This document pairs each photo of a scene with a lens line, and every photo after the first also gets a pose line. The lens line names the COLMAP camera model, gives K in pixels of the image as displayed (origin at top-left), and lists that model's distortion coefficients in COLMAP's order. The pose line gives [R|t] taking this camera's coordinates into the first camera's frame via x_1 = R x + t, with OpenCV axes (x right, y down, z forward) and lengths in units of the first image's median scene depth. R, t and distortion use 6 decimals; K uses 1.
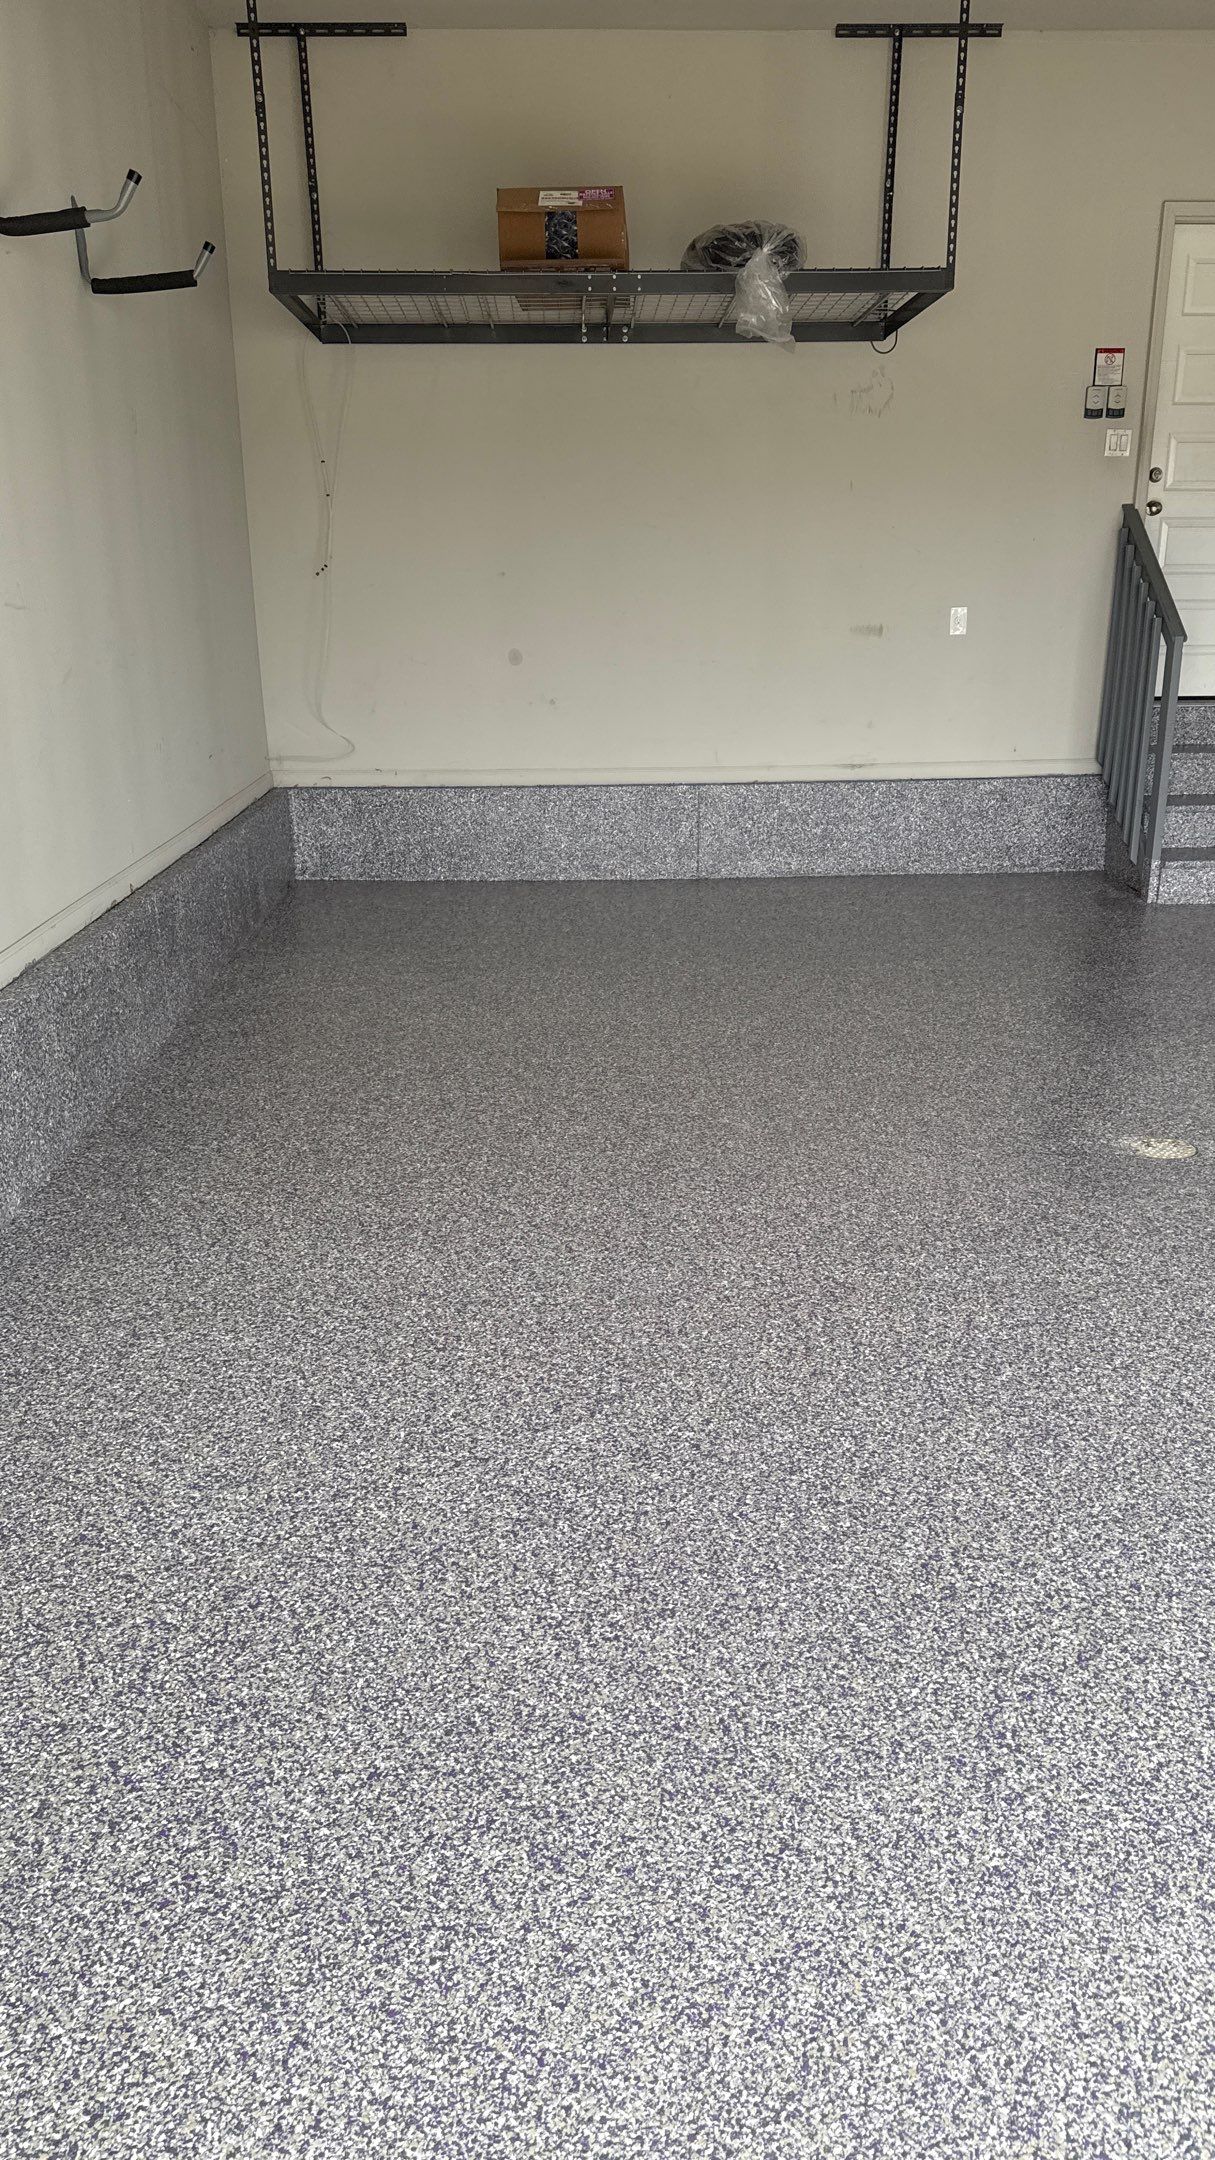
lens RADIAL K [[1496.5, 0, 604.7], [0, 1496.5, 1103.1], [0, 0, 1]] dist [0.154896, -0.297039]
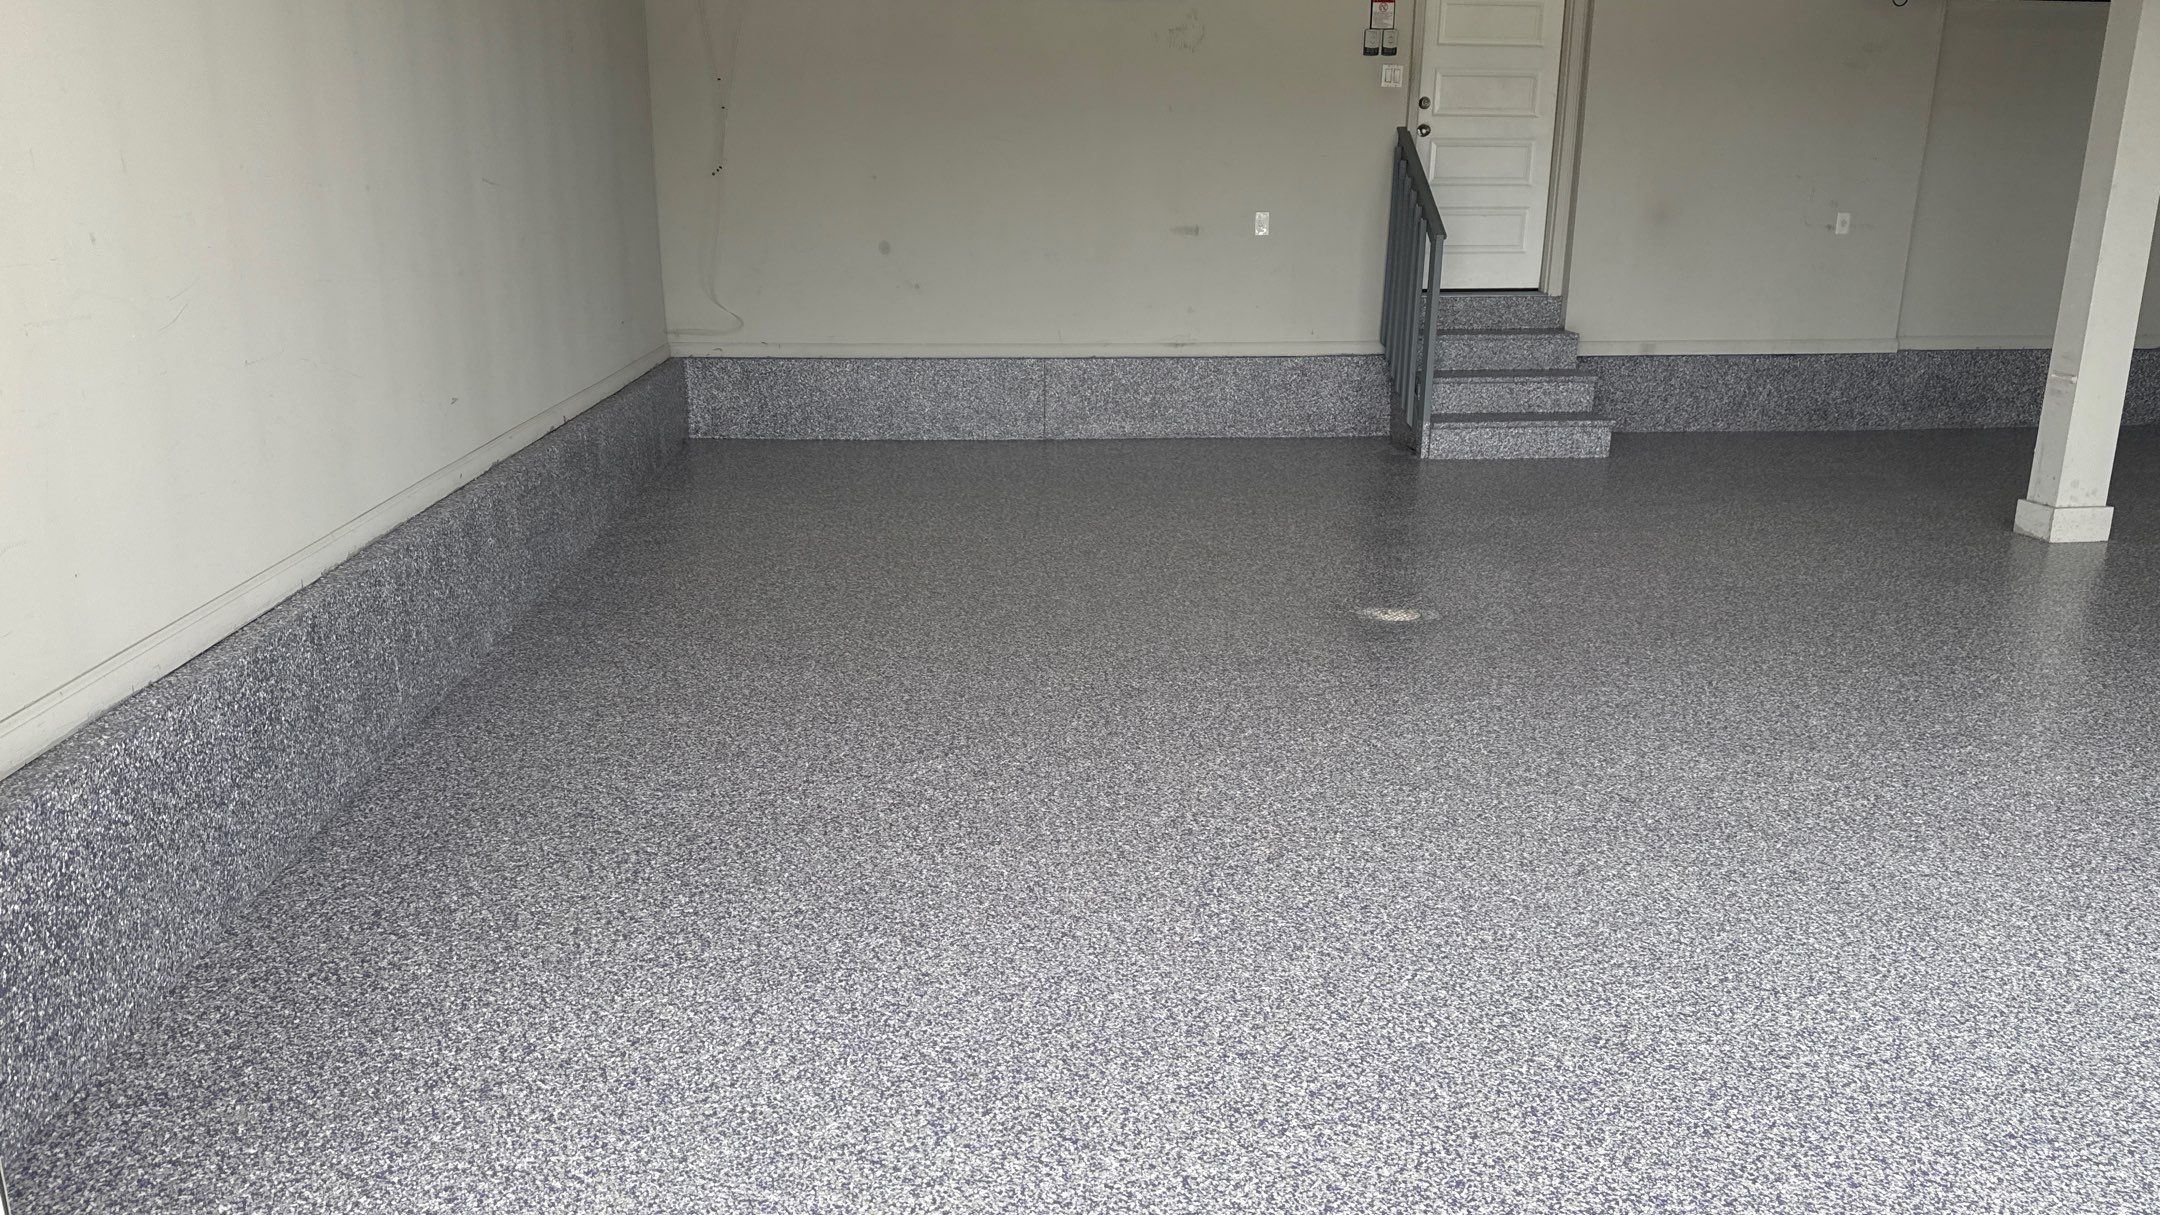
lens RADIAL K [[1496.5, 0, 1057.2], [0, 1496.5, 613.1], [0, 0, 1]] dist [0.154896, -0.297039]
pose [[0.998324, -0.001557, 0.057859, 0.007442], [0.005551, 0.997606, -0.068933, 0.093076], [-0.057613, 0.069139, 0.995942, -0.201459]]
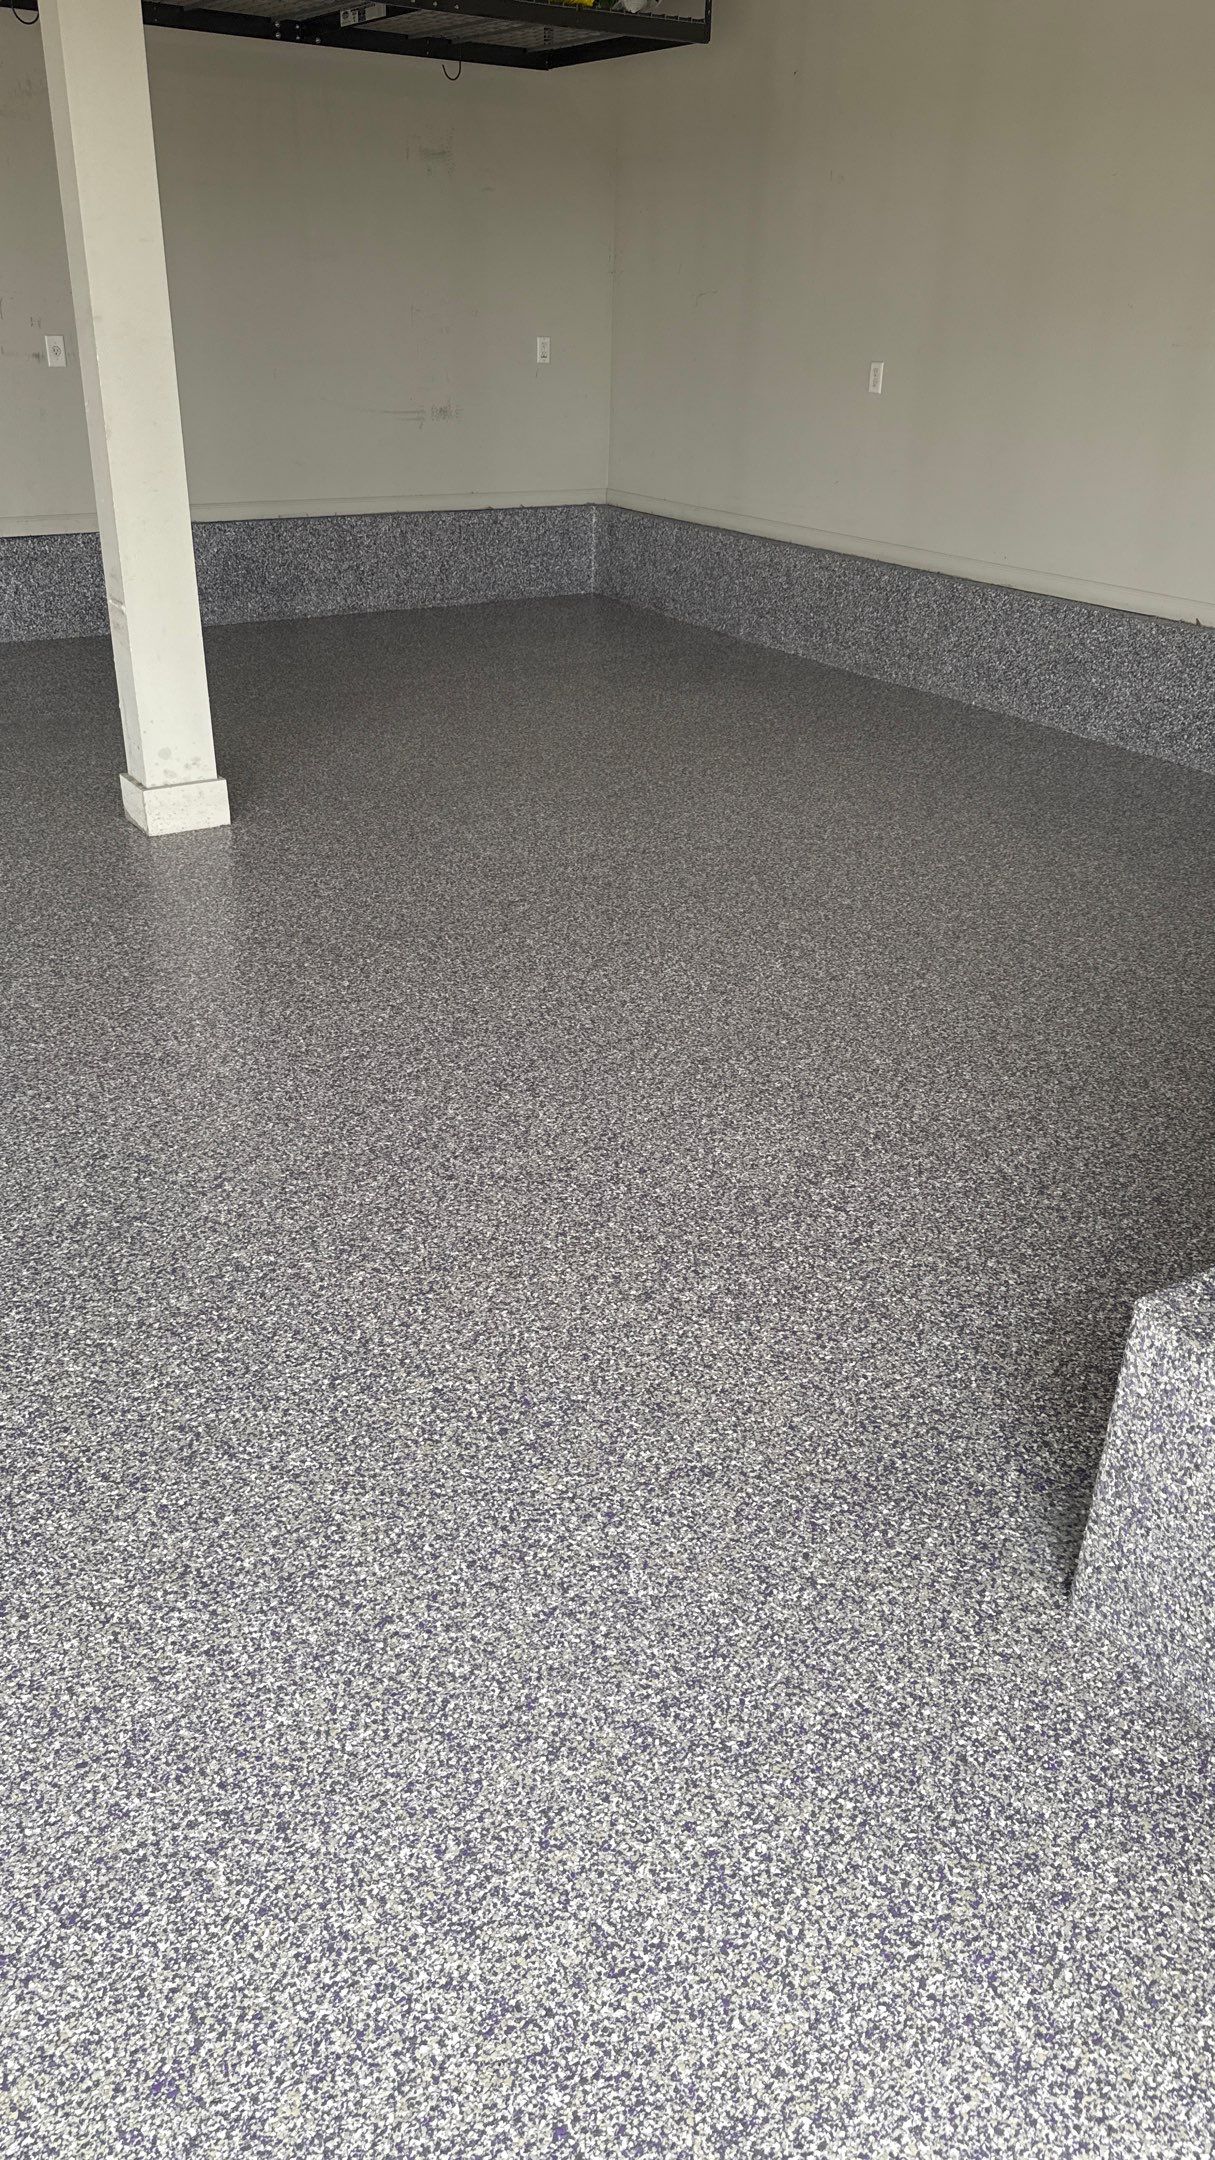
lens RADIAL K [[1524.5, 0, 632.2], [0, 1524.5, 1117.0], [0, 0, 1]] dist [0.081627, -0.139921]
pose [[0.841007, -0.220454, 0.494071, 0.627203], [0.139718, 0.970737, 0.195315, -0.020122], [-0.522672, -0.095230, 0.847199, 0.030038]]
